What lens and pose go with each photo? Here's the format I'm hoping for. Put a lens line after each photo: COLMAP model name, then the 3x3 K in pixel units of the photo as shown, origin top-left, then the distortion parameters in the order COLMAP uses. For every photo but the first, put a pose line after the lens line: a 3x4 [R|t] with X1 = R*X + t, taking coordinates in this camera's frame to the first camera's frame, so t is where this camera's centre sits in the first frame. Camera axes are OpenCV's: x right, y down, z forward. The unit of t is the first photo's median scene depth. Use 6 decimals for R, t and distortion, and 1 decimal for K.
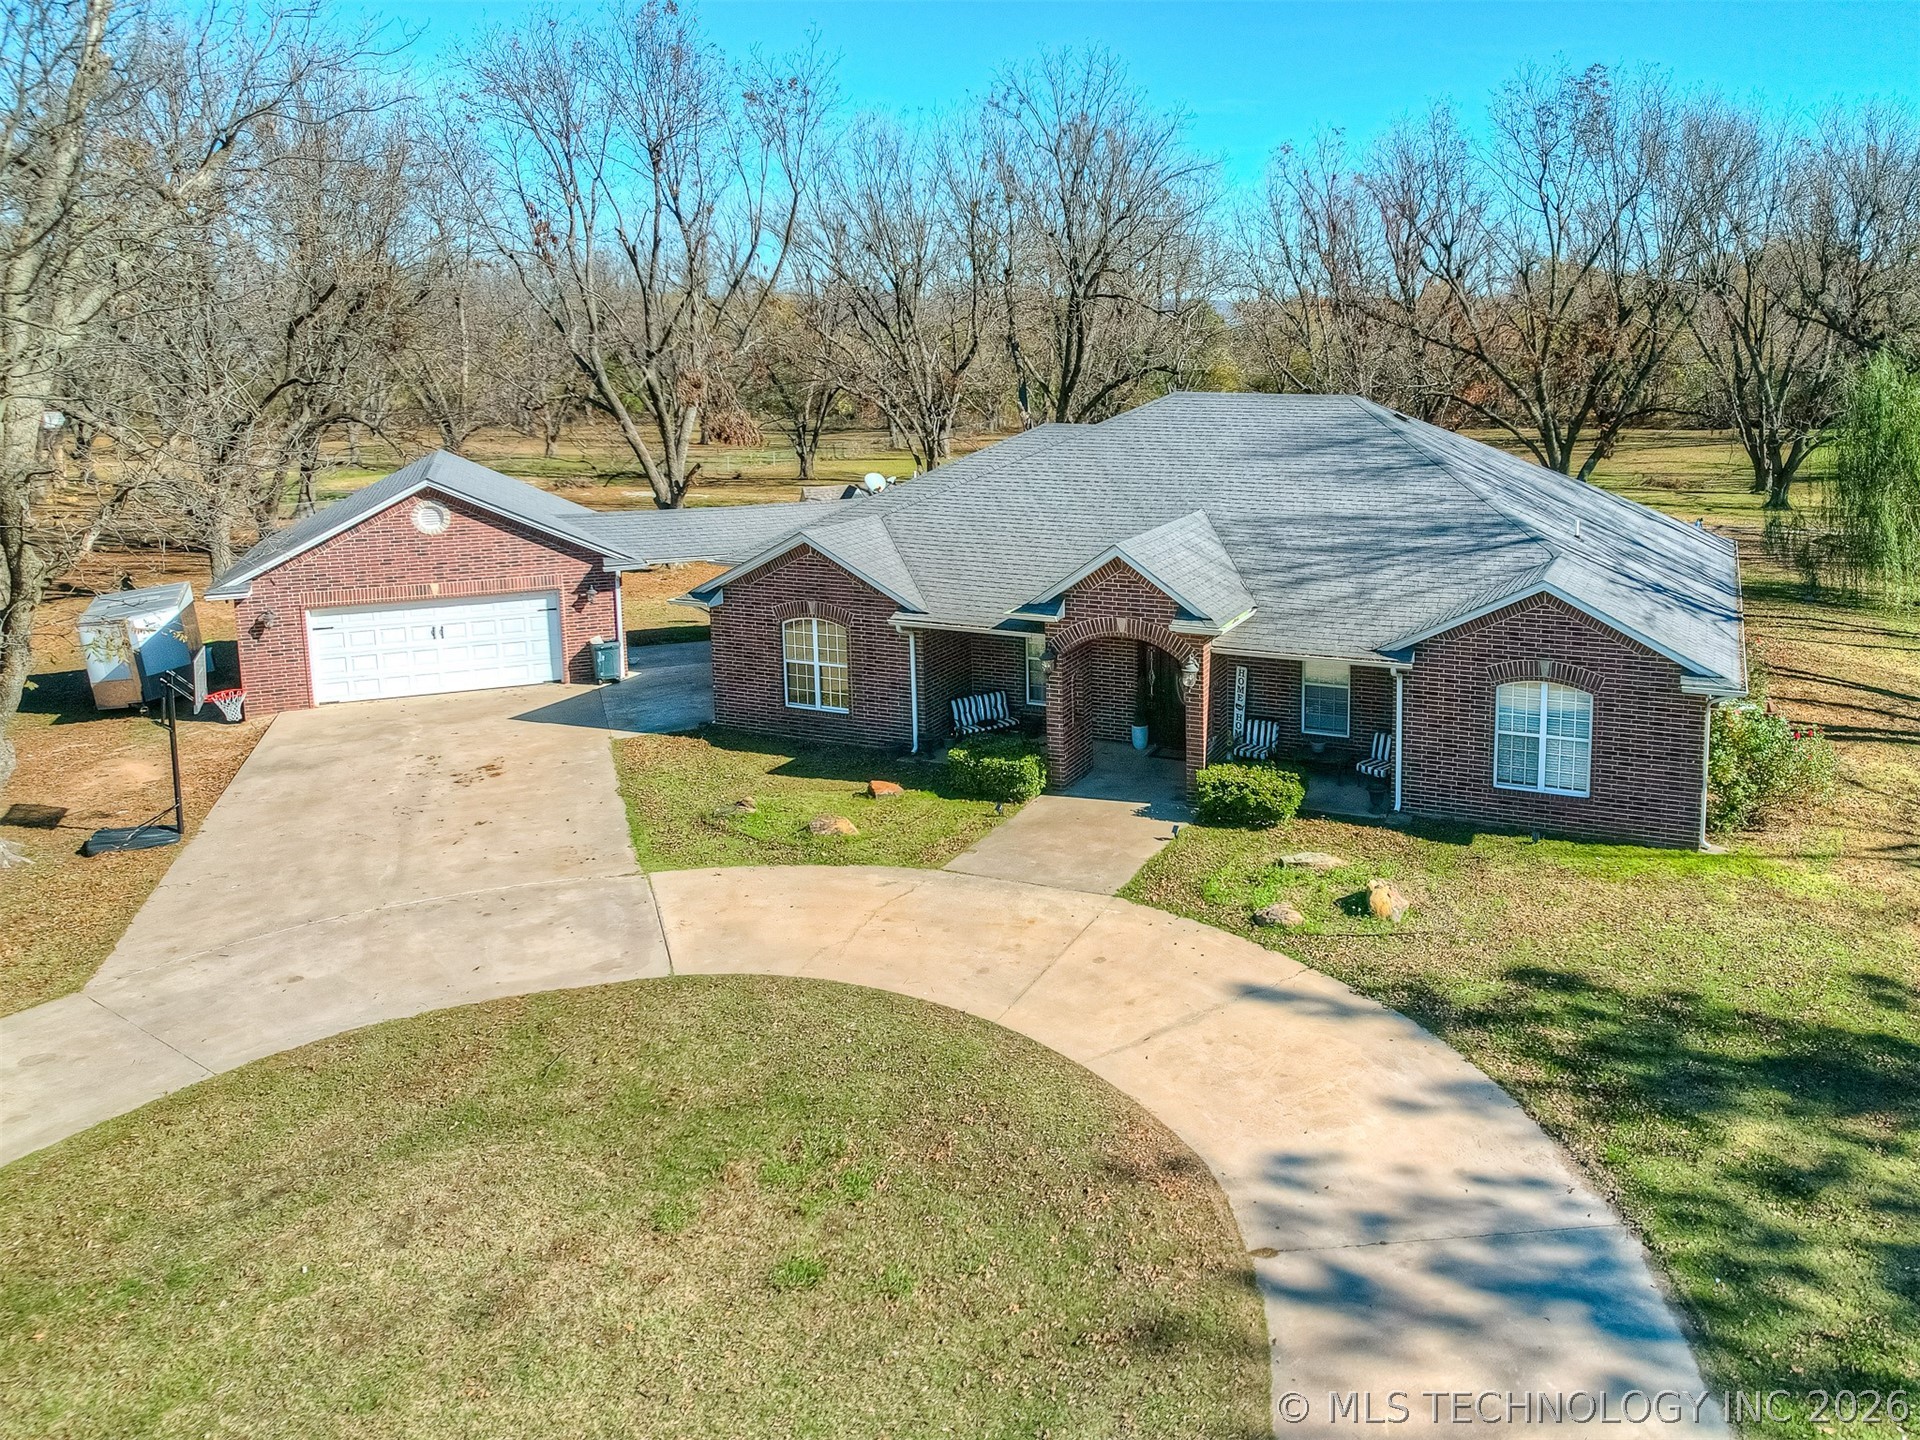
lens RADIAL K [[1421.5, 0, 1142.2], [0, 1421.5, 560.8], [0, 0, 1]] dist [-0.028864, 0.013820]
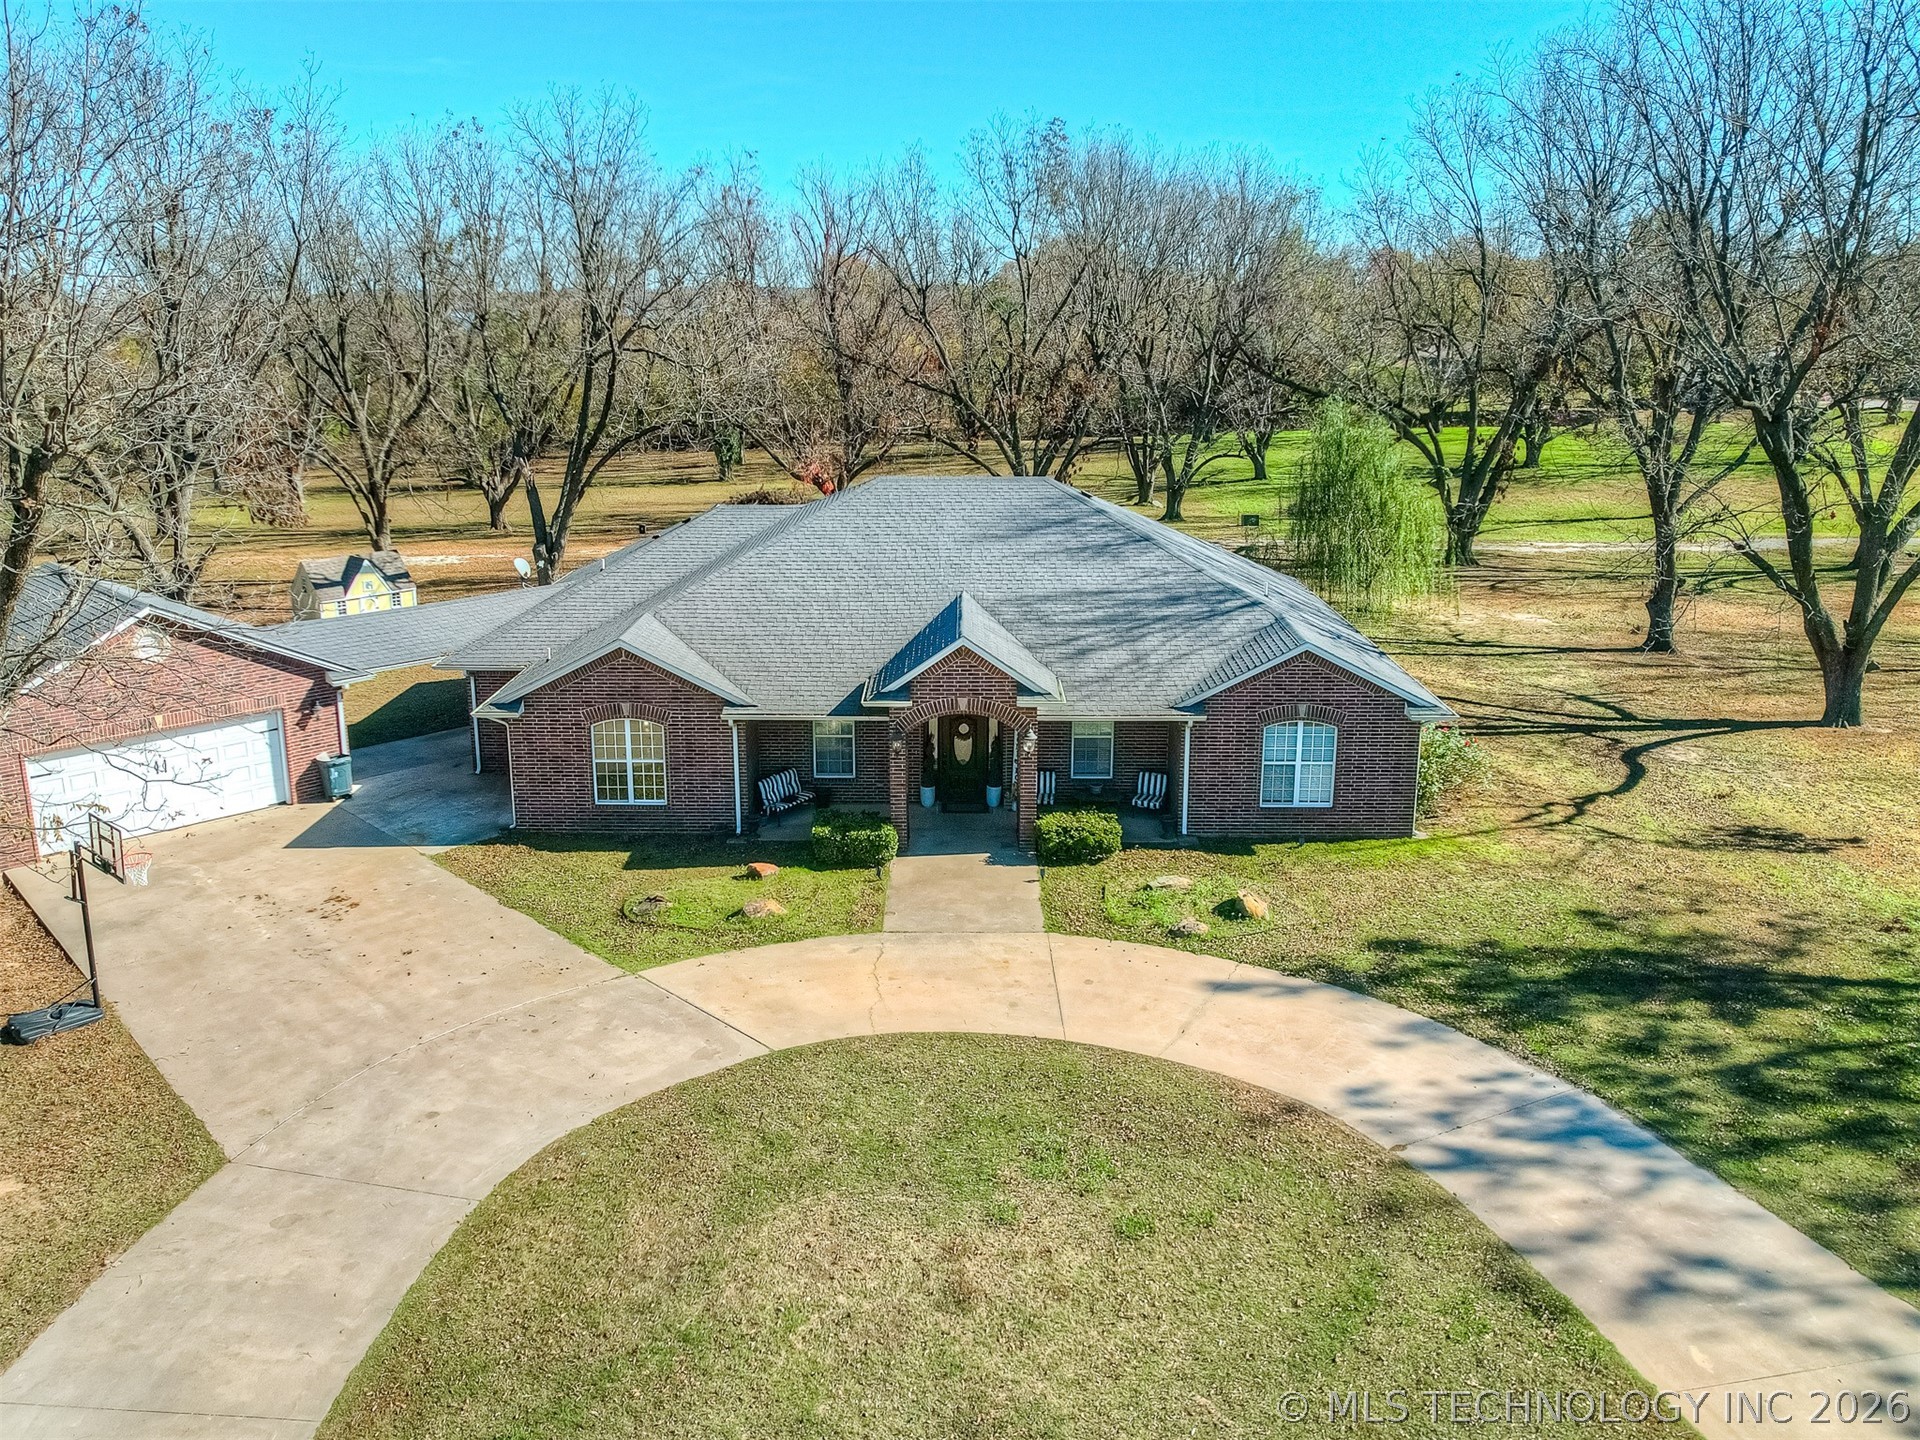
lens RADIAL K [[1490.5, 0, 922.5], [0, 1490.5, 715.4], [0, 0, 1]] dist [-0.059269, 0.068230]
pose [[0.937320, -0.091410, 0.336267, -0.479117], [0.057355, 0.992290, 0.109868, -0.084889], [-0.343717, -0.083694, 0.935336, -0.124964]]
